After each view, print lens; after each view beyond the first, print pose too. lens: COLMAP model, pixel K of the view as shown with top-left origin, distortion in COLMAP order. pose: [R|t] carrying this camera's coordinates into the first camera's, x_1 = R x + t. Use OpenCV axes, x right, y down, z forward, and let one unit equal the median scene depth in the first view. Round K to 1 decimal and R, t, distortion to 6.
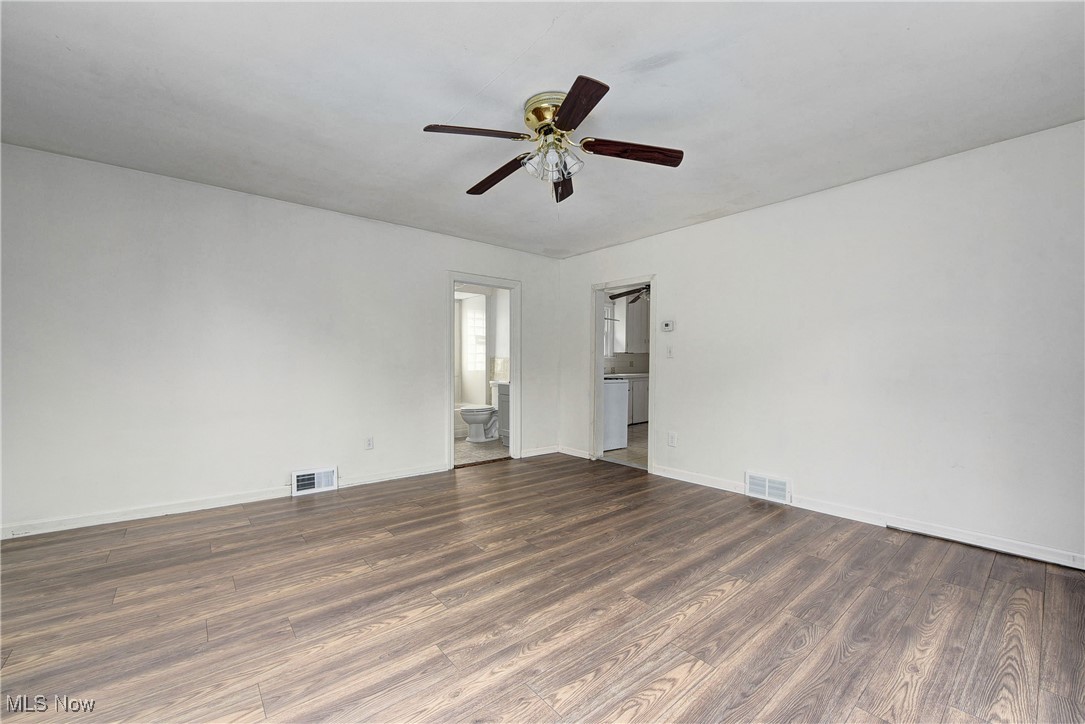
lens RADIAL K [[434.5, 0, 544.4], [0, 434.5, 363.0], [0, 0, 1]] dist [-0.006577, -0.001603]
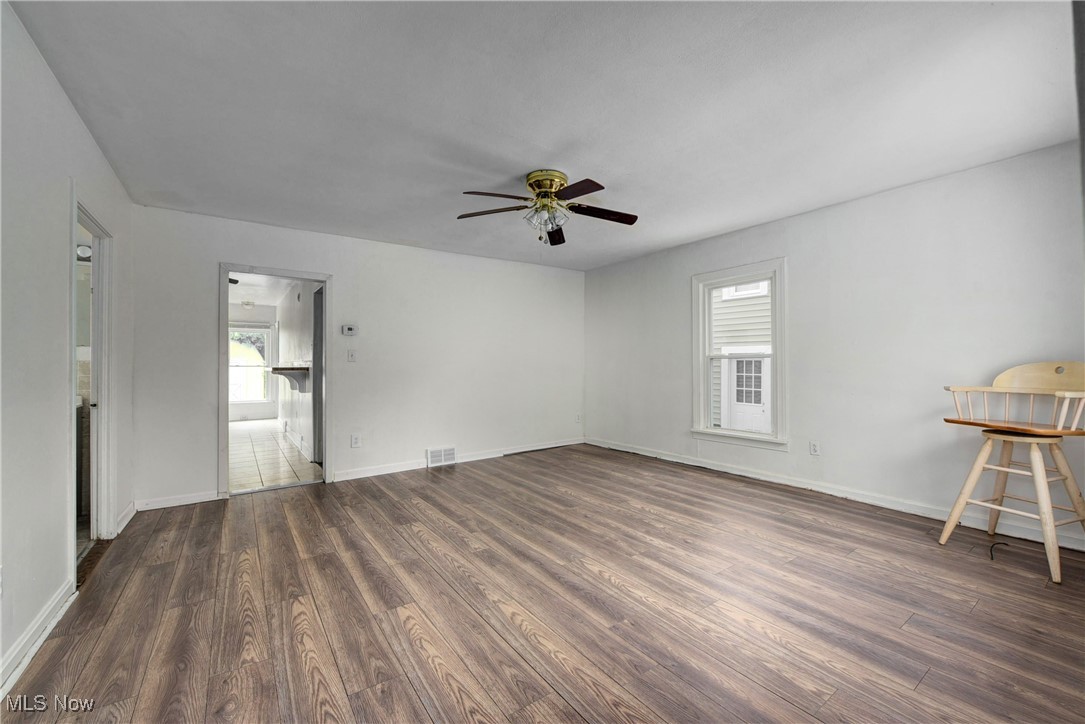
lens RADIAL K [[434.5, 0, 548.8], [0, 434.5, 362.2], [0, 0, 1]] dist [-0.006577, -0.001603]
pose [[0.070586, 0.002784, 0.997502, -1.192295], [0.009318, 0.999951, -0.003450, -0.004243], [-0.997462, 0.009539, 0.070556, 0.801334]]
